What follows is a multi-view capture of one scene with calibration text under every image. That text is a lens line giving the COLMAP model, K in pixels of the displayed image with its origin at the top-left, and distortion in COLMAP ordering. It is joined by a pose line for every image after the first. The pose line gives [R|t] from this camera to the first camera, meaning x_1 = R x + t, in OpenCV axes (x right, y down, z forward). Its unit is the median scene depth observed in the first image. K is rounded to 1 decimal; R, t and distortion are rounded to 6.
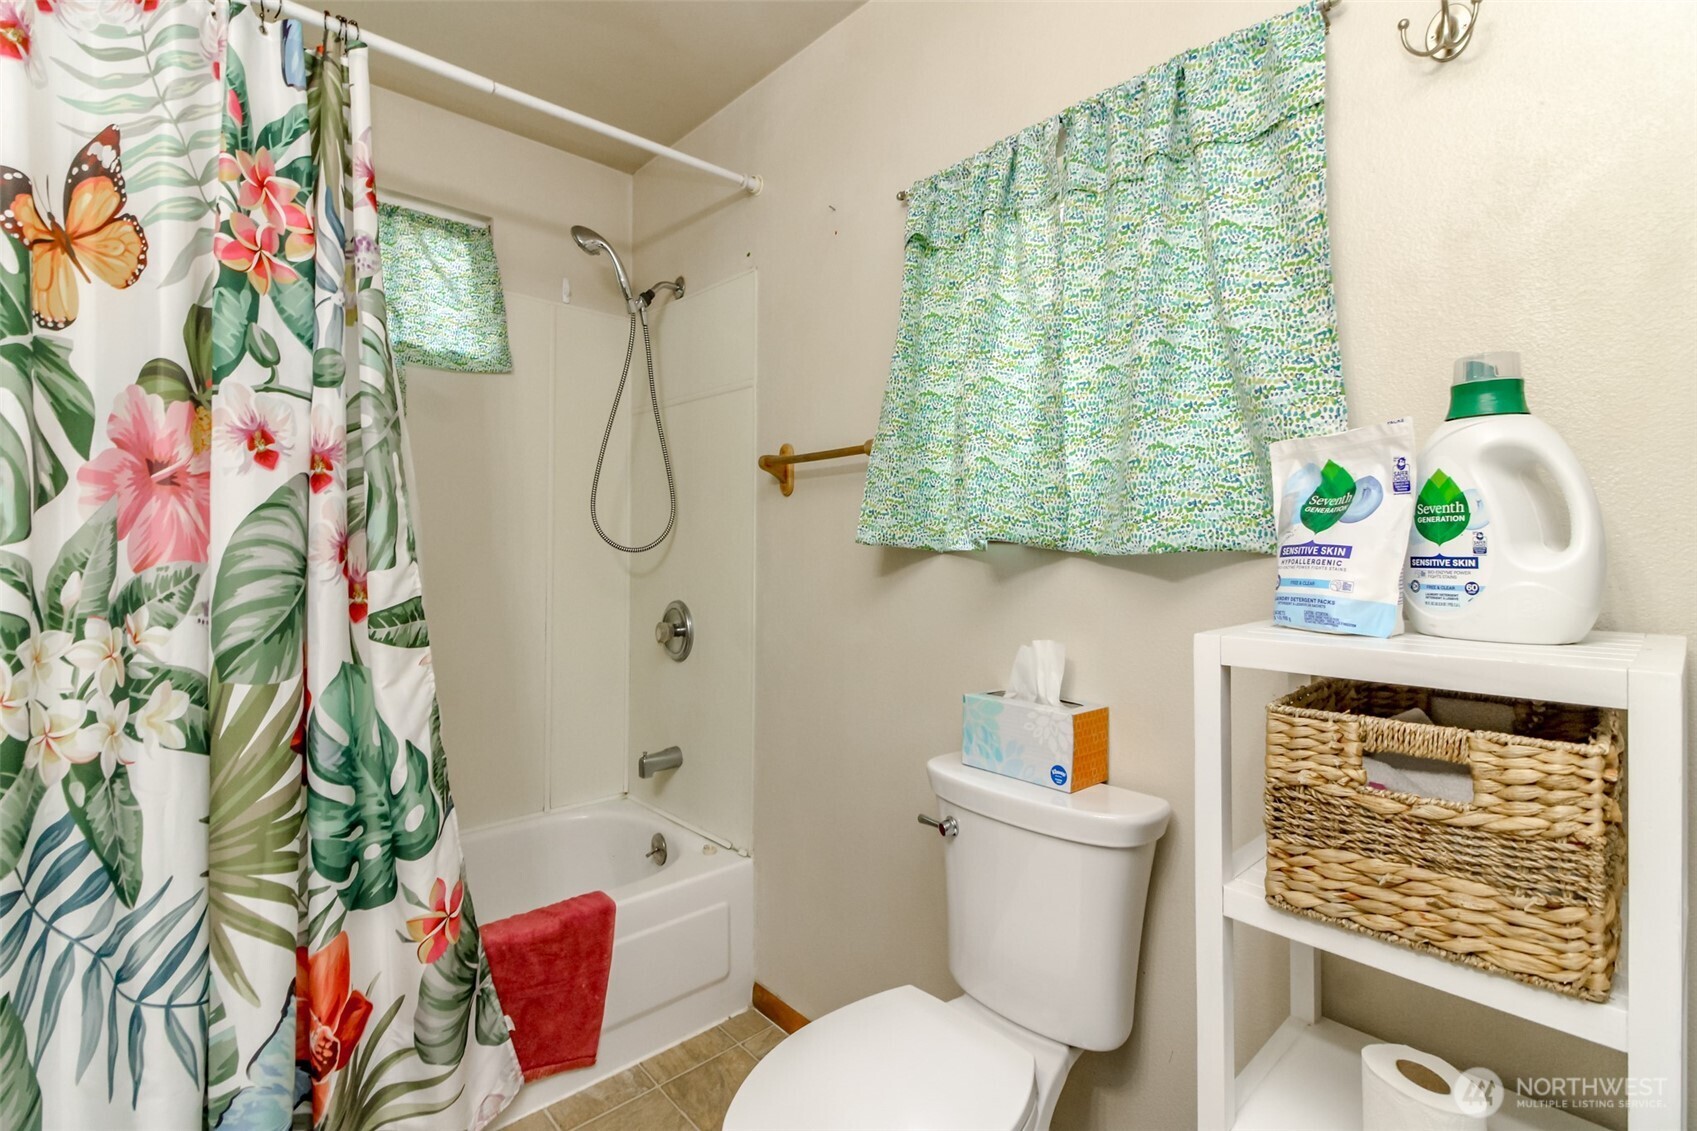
lens RADIAL K [[797.4, 0, 848.7], [0, 797.4, 543.6], [0, 0, 1]] dist [0.002900, 0.000267]
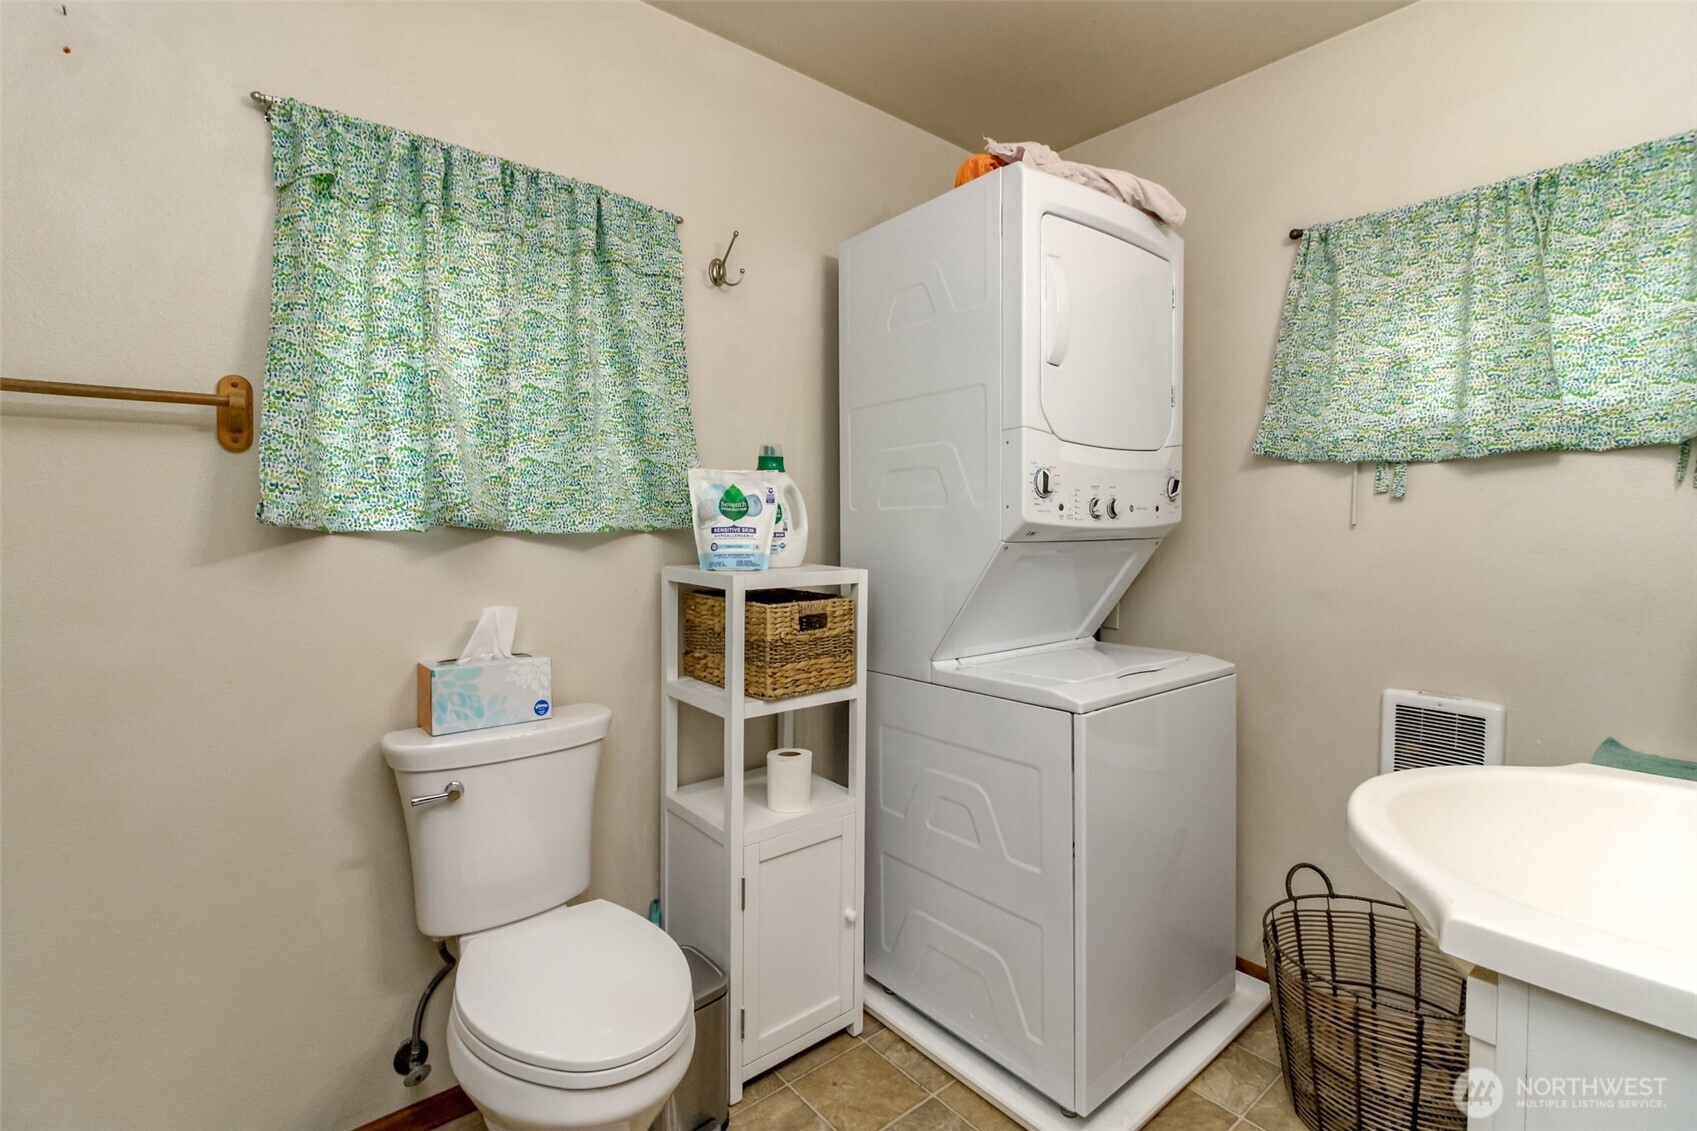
lens RADIAL K [[751.2, 0, 844.8], [0, 751.2, 548.6], [0, 0, 1]] dist [-0.001039, -0.000229]
pose [[0.023382, -0.029506, 0.999291, -0.979295], [-0.007391, 0.999532, 0.029686, -0.001739], [-0.999699, -0.008080, 0.023153, 0.530903]]
